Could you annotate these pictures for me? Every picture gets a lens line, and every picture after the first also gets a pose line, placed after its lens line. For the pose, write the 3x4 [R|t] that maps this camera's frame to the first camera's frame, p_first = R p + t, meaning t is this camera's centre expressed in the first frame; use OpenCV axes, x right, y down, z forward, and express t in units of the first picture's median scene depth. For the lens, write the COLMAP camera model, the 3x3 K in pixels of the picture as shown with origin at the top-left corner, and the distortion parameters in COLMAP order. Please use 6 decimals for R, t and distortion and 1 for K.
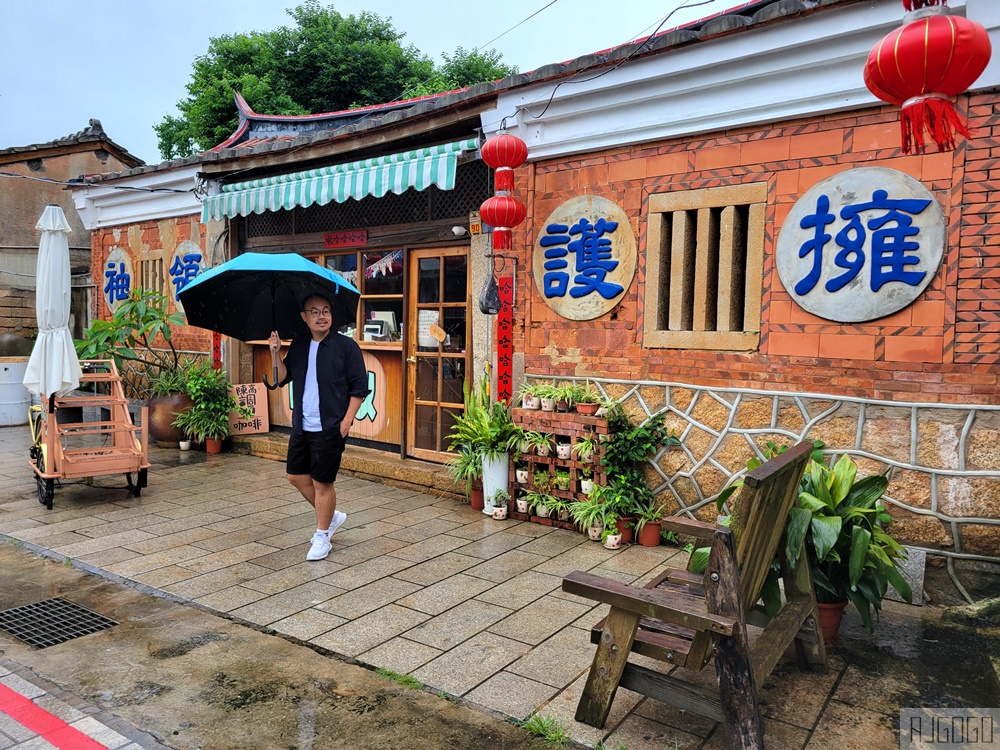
lens RADIAL K [[750.5, 0, 501.6], [0, 750.5, 368.9], [0, 0, 1]] dist [0.040912, -0.018196]
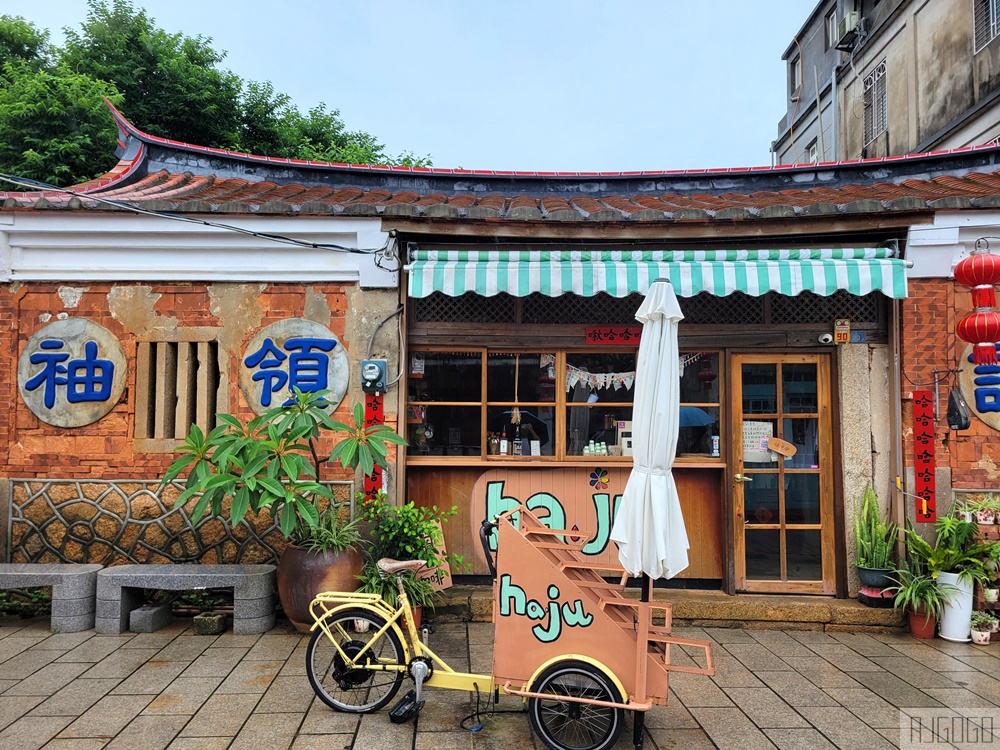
lens RADIAL K [[750.5, 0, 500.6], [0, 750.5, 382.2], [0, 0, 1]] dist [0.040912, -0.018196]
pose [[0.802334, 0.014756, 0.596693, -0.872458], [0.041299, 0.995926, -0.080161, -0.064672], [-0.595445, 0.088959, 0.798456, 0.454202]]
